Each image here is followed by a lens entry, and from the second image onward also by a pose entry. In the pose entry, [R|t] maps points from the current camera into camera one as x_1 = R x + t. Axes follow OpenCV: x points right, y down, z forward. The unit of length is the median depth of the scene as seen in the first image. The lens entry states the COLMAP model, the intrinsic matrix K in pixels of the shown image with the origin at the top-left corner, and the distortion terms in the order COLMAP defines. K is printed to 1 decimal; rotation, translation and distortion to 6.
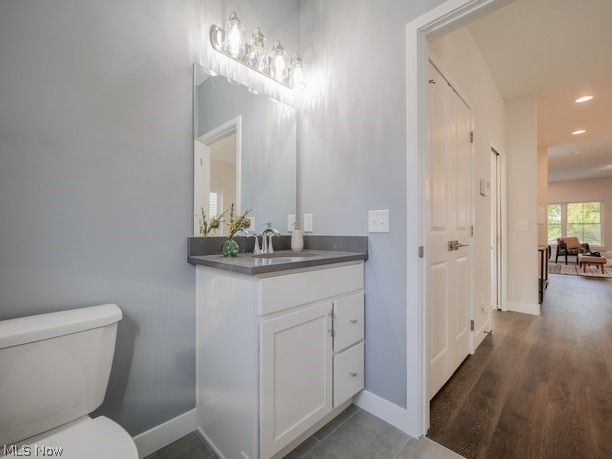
lens RADIAL K [[269.6, 0, 303.2], [0, 269.6, 228.5], [0, 0, 1]] dist [-0.002290, -0.000199]
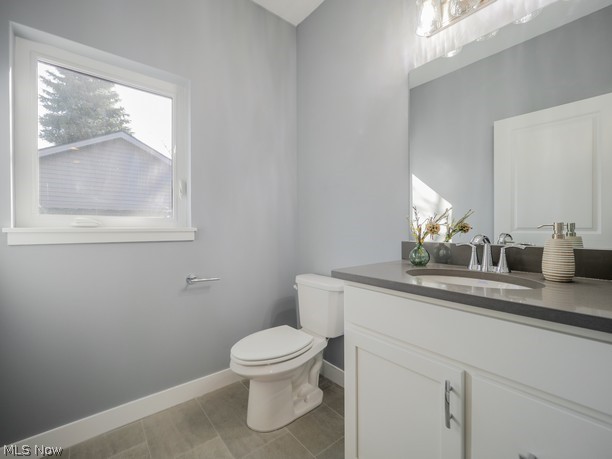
lens RADIAL K [[269.6, 0, 303.2], [0, 269.6, 228.5], [0, 0, 1]] dist [-0.002290, -0.000199]
pose [[-0.117005, 0.002808, -0.993127, 0.642295], [0.008605, 0.999961, 0.001814, -0.023003], [0.993094, -0.008334, -0.117024, 0.692388]]
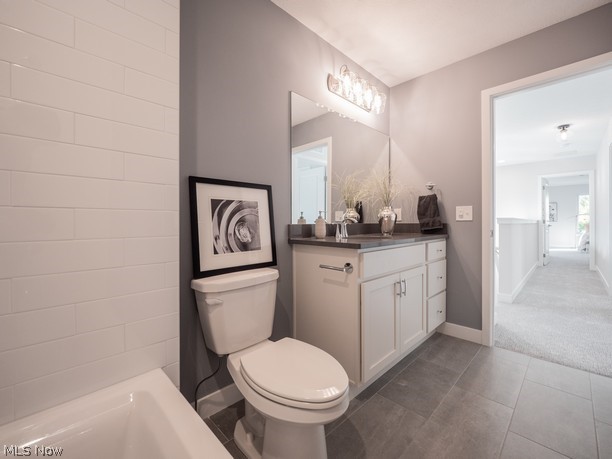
lens RADIAL K [[268.5, 0, 306.6], [0, 268.5, 220.7], [0, 0, 1]] dist [0.035644, -0.000156]
pose [[0.999840, -0.003012, -0.017651, -0.327672], [0.003243, 0.999909, 0.013101, -0.003486], [0.017610, -0.013156, 0.999758, -0.337200]]
